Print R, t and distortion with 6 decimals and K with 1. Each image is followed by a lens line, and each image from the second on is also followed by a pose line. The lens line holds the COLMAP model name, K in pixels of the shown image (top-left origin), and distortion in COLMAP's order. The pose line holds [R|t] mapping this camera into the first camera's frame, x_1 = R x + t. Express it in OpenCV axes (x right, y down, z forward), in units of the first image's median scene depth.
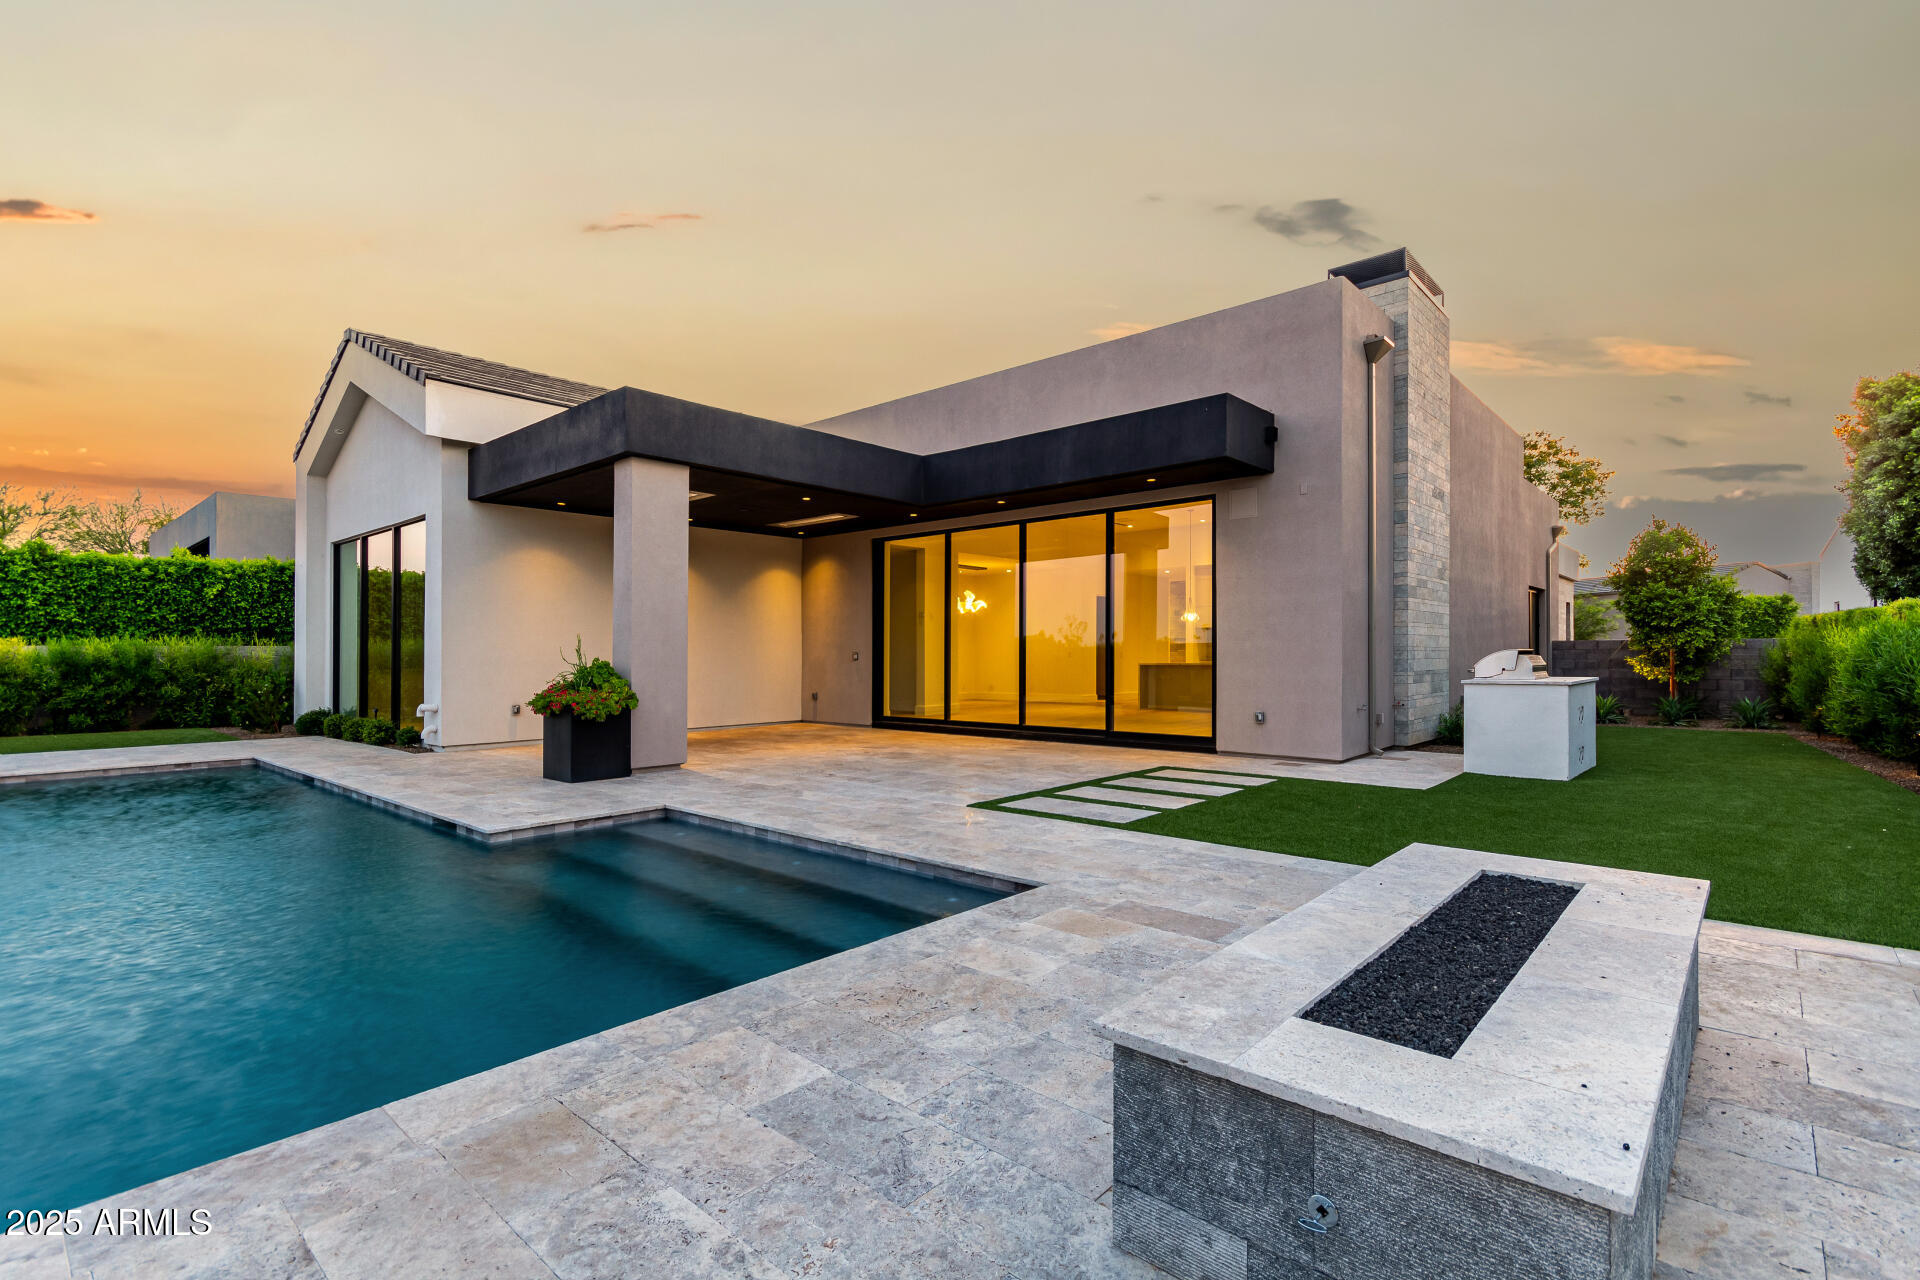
lens RADIAL K [[906.9, 0, 953.6], [0, 906.9, 649.6], [0, 0, 1]] dist [0.003534, -0.000203]
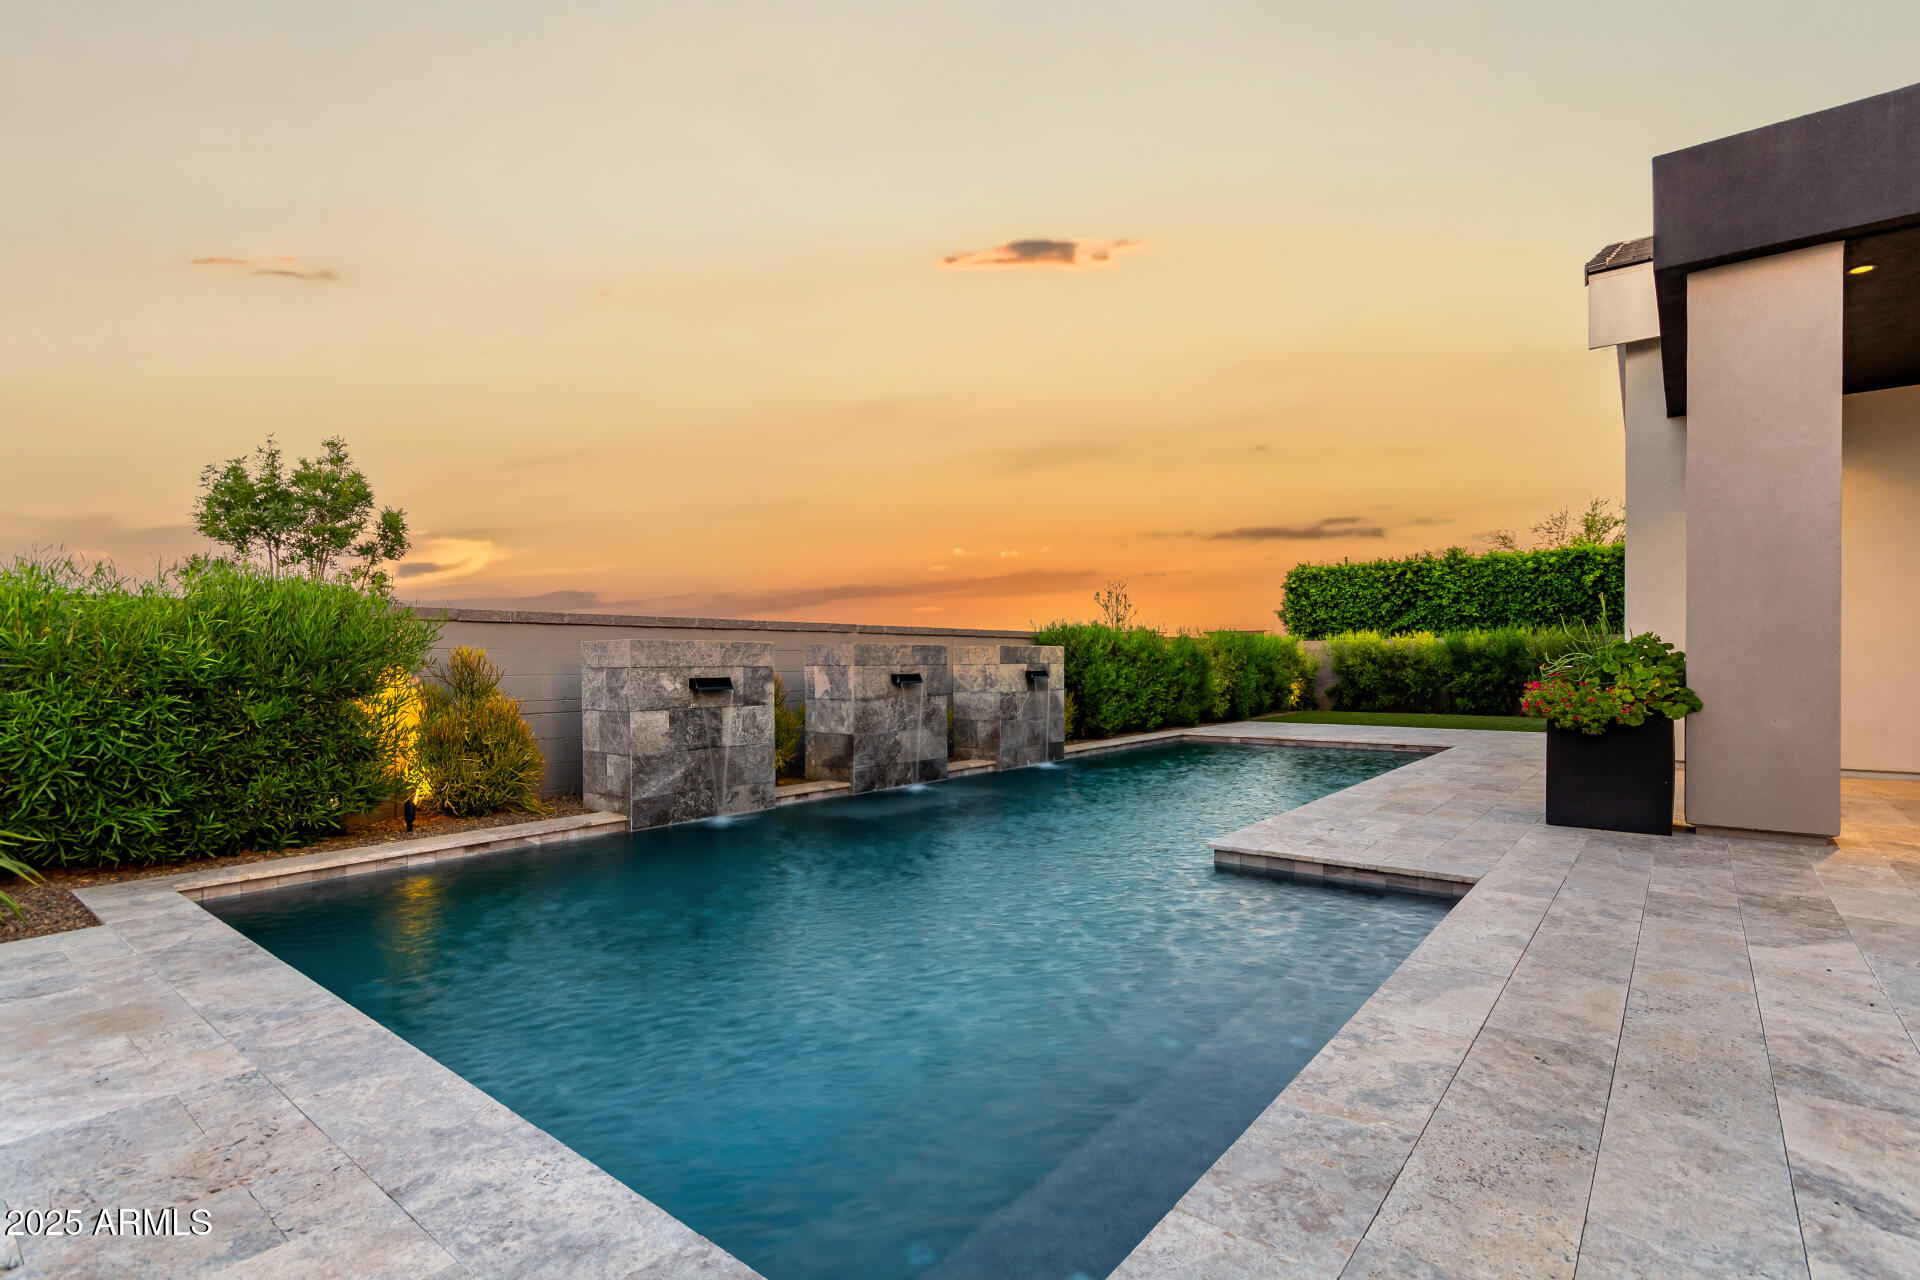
lens RADIAL K [[906.9, 0, 966.0], [0, 906.9, 654.1], [0, 0, 1]] dist [0.003534, -0.000203]
pose [[0.055593, -0.003576, -0.998447, 0.195542], [0.010938, 0.999936, -0.002972, 0.021625], [0.998394, -0.010755, 0.055628, 0.524028]]
